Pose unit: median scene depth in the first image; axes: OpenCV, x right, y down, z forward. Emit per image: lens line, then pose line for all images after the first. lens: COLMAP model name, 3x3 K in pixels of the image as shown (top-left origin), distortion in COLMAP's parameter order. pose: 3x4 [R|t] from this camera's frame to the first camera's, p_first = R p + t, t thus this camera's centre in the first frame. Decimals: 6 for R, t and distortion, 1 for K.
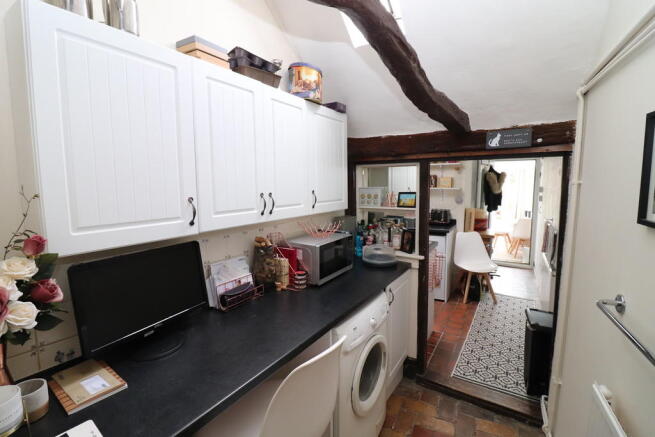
lens RADIAL K [[310.9, 0, 327.5], [0, 310.9, 218.5], [0, 0, 1]] dist [0.000964, -0.013462]
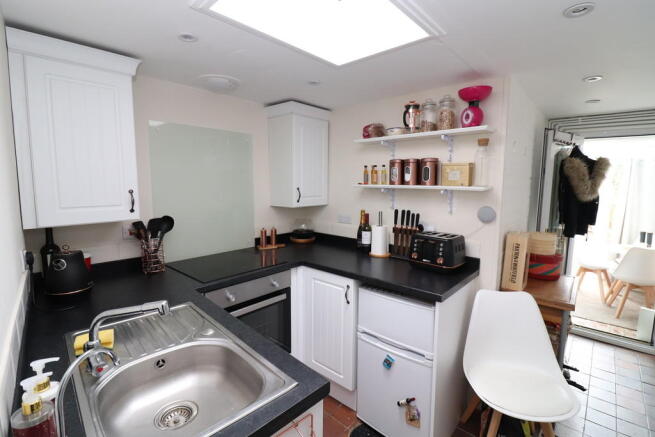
lens RADIAL K [[310.9, 0, 327.5], [0, 310.9, 218.5], [0, 0, 1]] dist [0.000964, -0.013462]
pose [[0.980085, 0.034999, -0.195467, 0.248621], [-0.035967, 0.999352, -0.001402, -0.038979], [0.195292, 0.008405, 0.980709, 0.457338]]
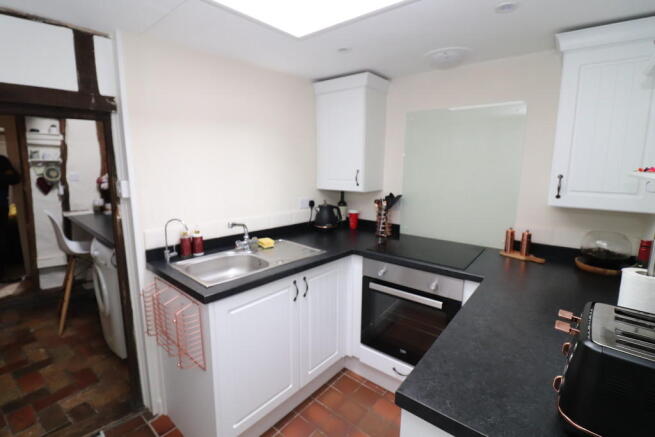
lens RADIAL K [[310.9, 0, 327.5], [0, 310.9, 218.5], [0, 0, 1]] dist [0.000964, -0.013462]
pose [[-0.181911, 0.178244, -0.967025, 0.506172], [-0.121927, 0.971756, 0.202052, -0.091724], [0.975727, 0.154662, -0.155040, 0.871618]]
